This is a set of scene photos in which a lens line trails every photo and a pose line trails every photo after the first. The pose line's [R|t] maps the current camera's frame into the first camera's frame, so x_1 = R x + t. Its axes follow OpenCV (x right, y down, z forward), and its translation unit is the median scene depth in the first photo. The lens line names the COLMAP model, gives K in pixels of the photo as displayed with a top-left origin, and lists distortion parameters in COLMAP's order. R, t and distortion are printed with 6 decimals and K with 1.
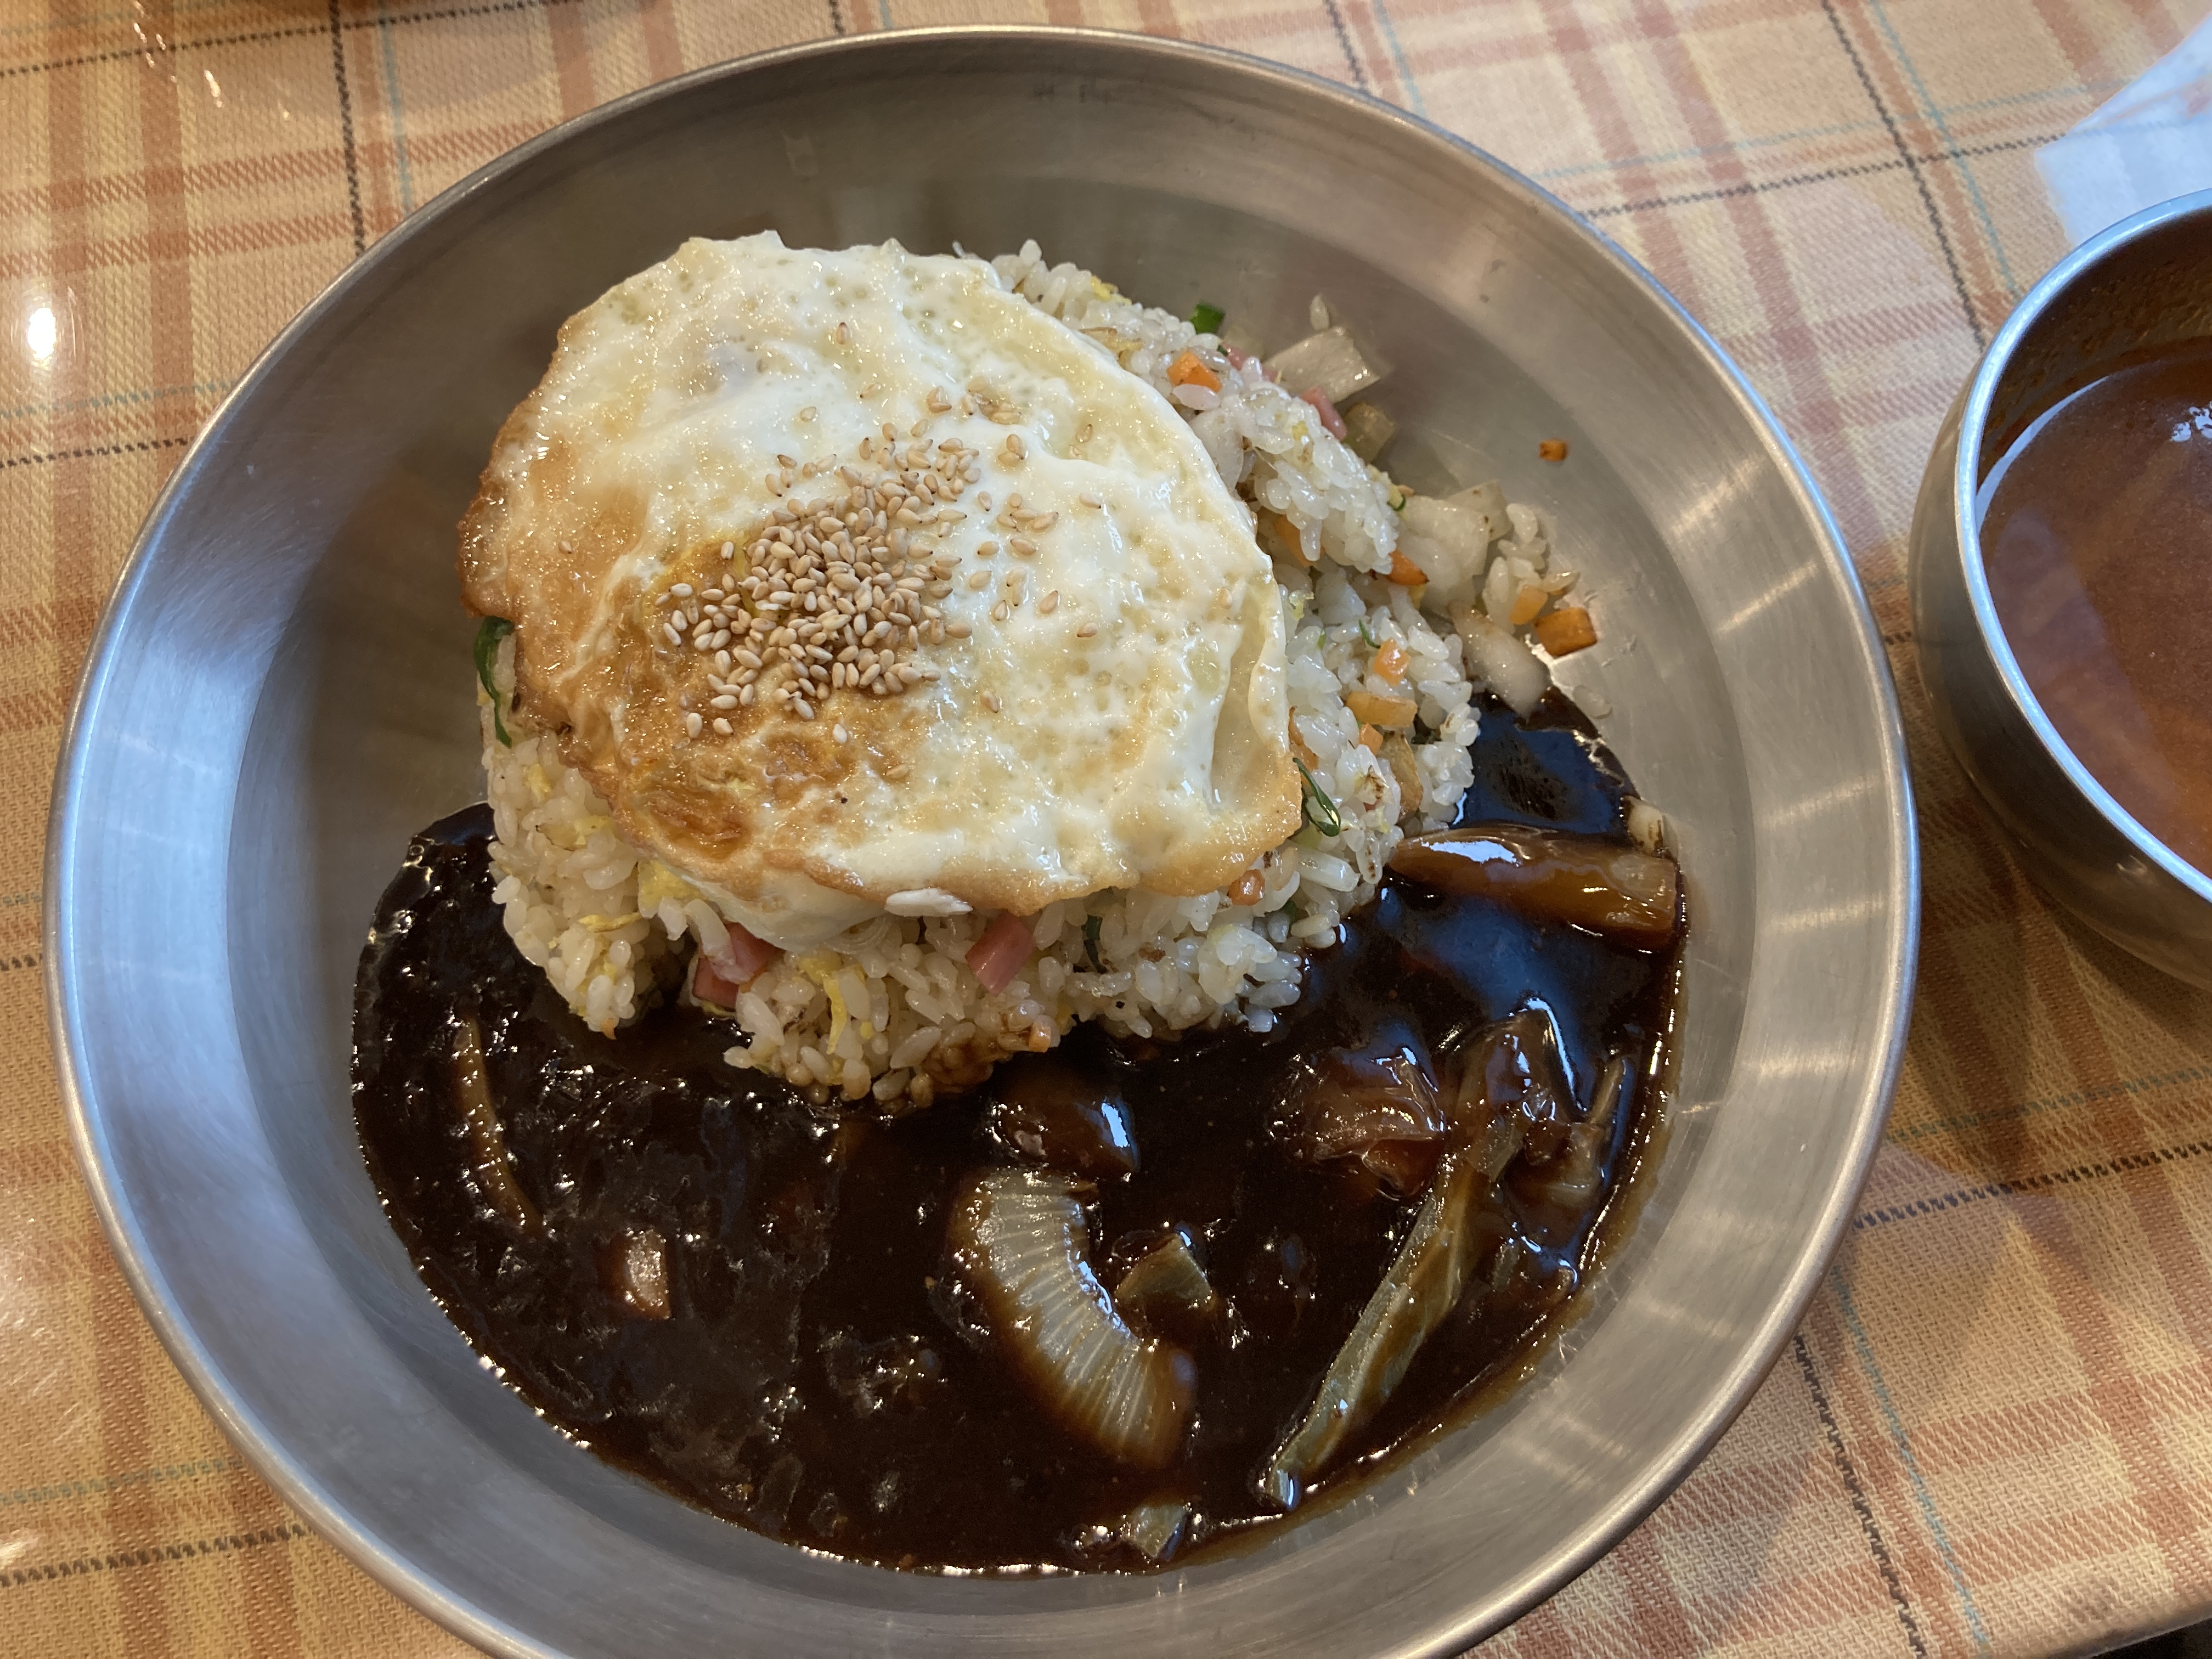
lens RADIAL K [[1826.6, 0, 1100.3], [0, 1826.6, 783.6], [0, 0, 1]] dist [0.081395, -0.148544]
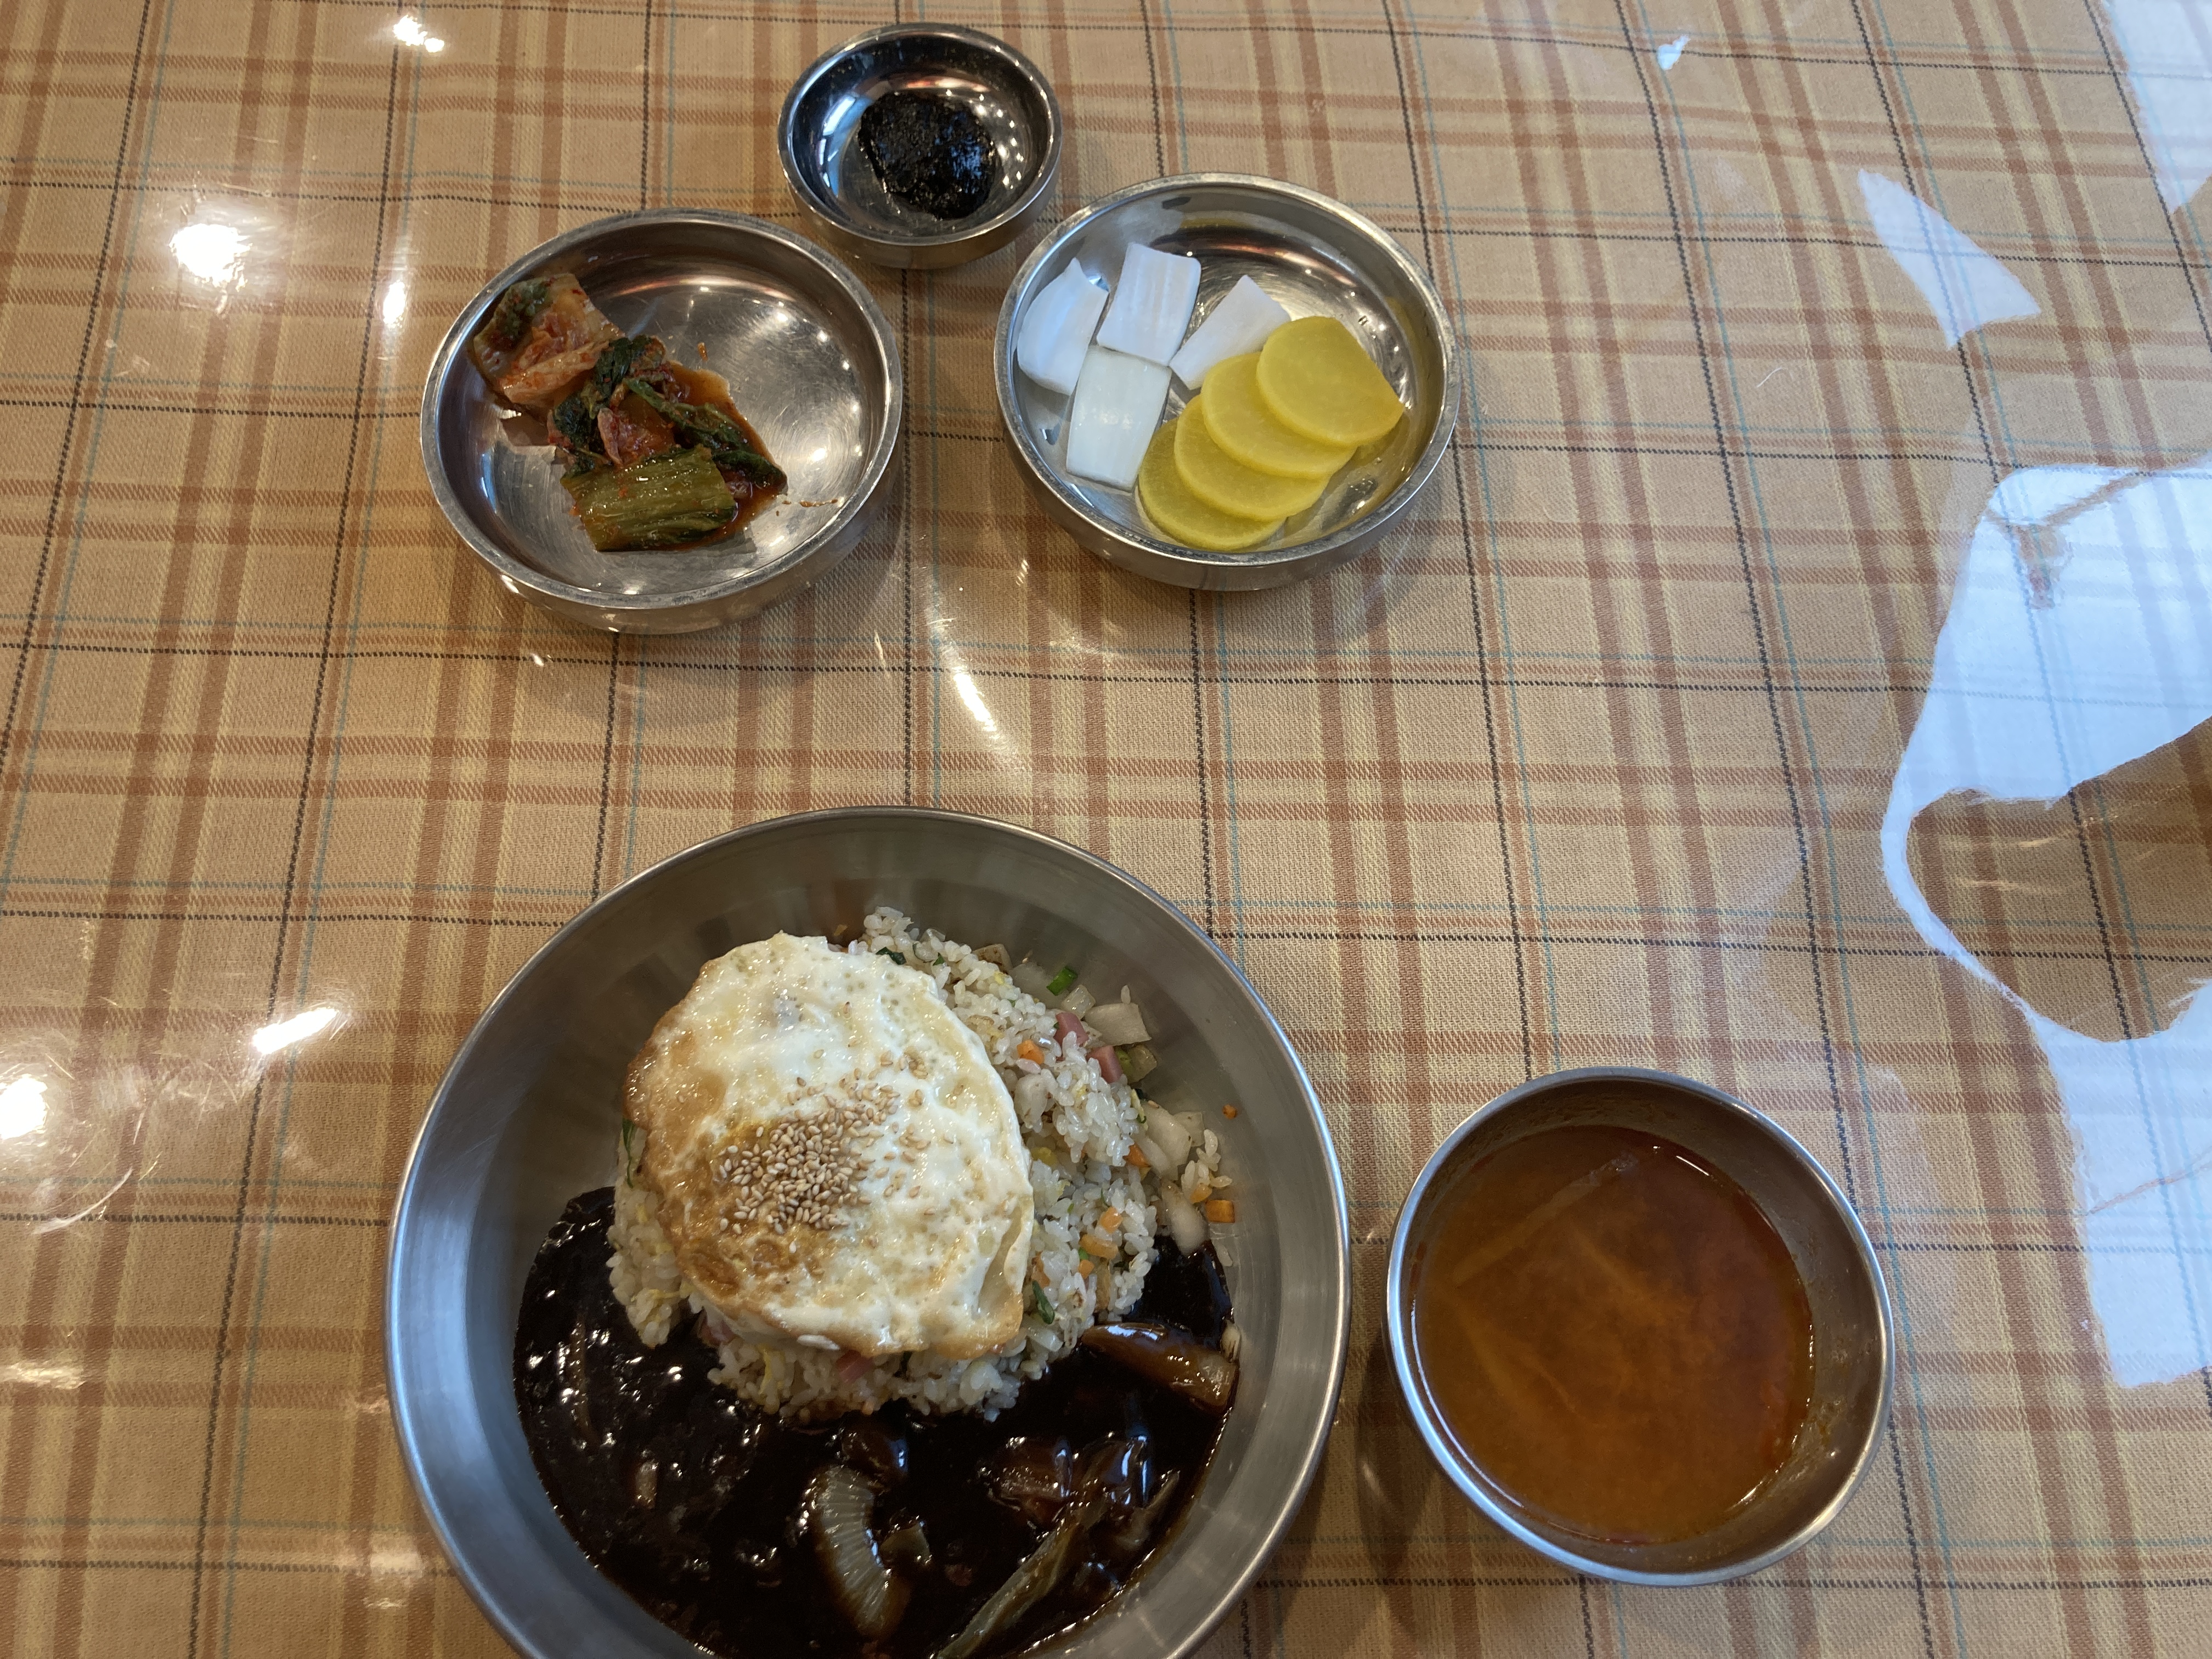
lens RADIAL K [[1844.6, 0, 1101.5], [0, 1844.6, 775.2], [0, 0, 1]] dist [0.241845, -0.787566]
pose [[0.979250, 0.196333, -0.050218, 0.176103], [-0.196475, 0.980506, 0.002136, -0.565870], [0.049658, 0.007775, 0.998736, -0.959168]]
